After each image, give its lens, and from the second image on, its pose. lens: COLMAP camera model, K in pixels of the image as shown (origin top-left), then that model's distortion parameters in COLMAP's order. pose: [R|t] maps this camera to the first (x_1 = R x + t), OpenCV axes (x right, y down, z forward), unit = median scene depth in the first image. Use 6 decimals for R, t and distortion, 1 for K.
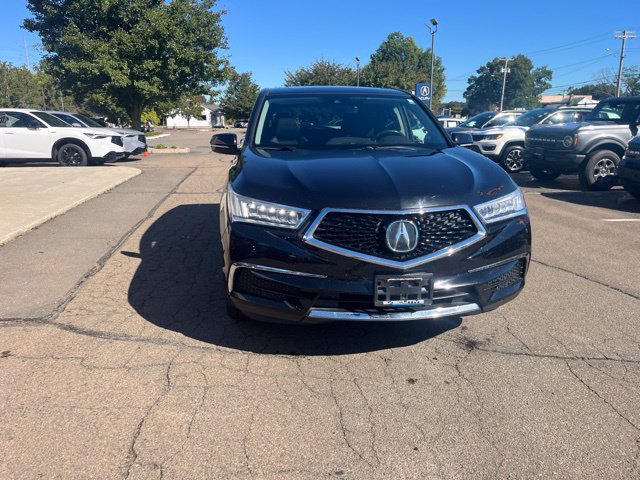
lens RADIAL K [[482.7, 0, 319.0], [0, 482.7, 242.8], [0, 0, 1]] dist [0.077385, -0.100702]
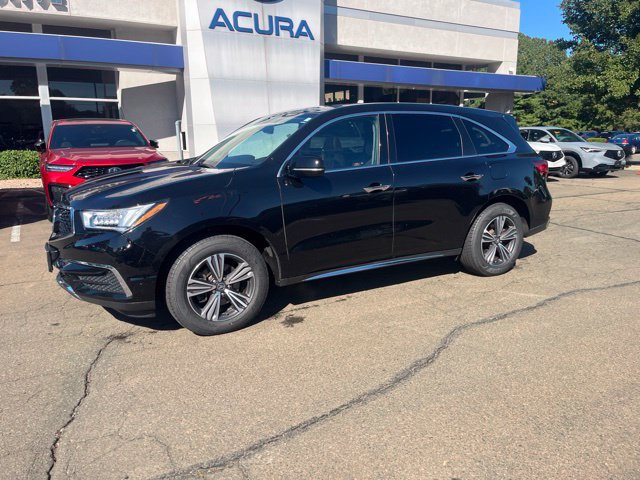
lens RADIAL K [[482.7, 0, 317.9], [0, 482.7, 243.6], [0, 0, 1]] dist [0.077385, -0.100702]
pose [[0.373564, 0.198613, -0.906092, 0.265354], [-0.220162, 0.967881, 0.121388, -0.043711], [0.901099, 0.154141, 0.405293, 0.166313]]
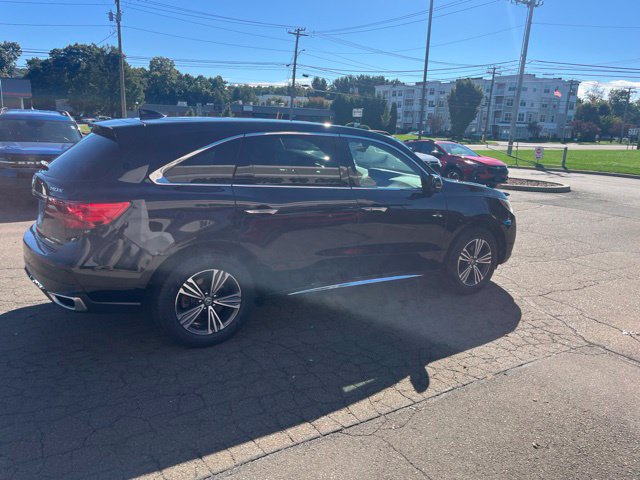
lens RADIAL K [[482.7, 0, 318.3], [0, 482.7, 238.6], [0, 0, 1]] dist [0.077385, -0.100702]
pose [[-0.407238, -0.220719, 0.886250, -0.253808], [0.183305, 0.930863, 0.316060, -0.112196], [-0.894738, 0.291166, -0.338624, 0.378742]]
